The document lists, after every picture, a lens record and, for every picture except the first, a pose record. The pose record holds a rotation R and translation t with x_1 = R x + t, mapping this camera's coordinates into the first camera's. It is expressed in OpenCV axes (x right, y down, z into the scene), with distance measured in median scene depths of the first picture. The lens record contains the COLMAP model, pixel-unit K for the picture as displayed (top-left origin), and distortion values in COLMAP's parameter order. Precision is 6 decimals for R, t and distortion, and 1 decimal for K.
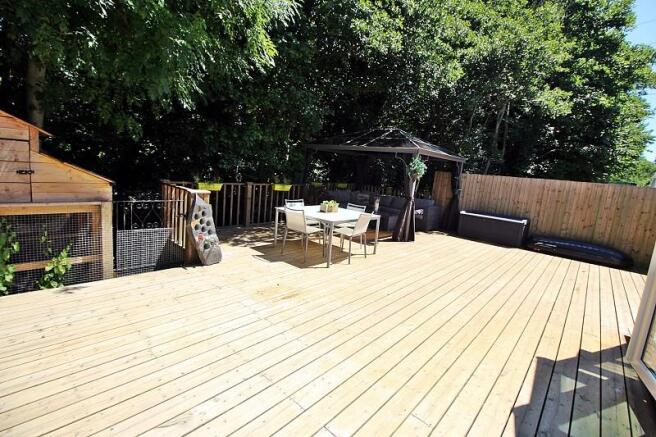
lens RADIAL K [[313.1, 0, 327.7], [0, 313.1, 215.5], [0, 0, 1]] dist [0.003048, -0.014644]
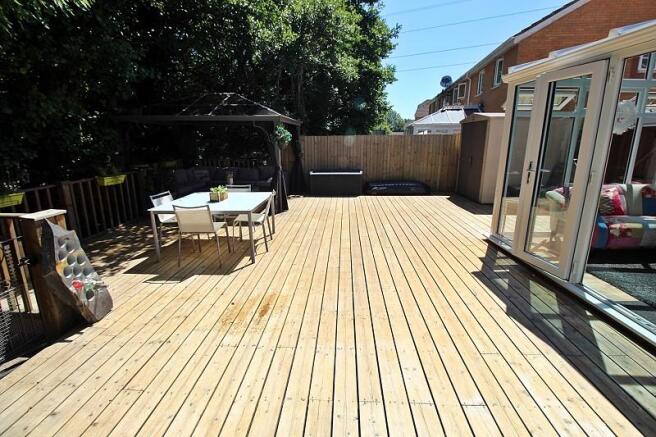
lens RADIAL K [[313.1, 0, 327.7], [0, 313.1, 215.5], [0, 0, 1]] dist [0.003048, -0.014644]
pose [[0.767978, -0.243630, 0.592329, -0.322412], [0.171864, 0.969298, 0.175852, -0.079217], [-0.616986, -0.033250, 0.786271, 0.185910]]
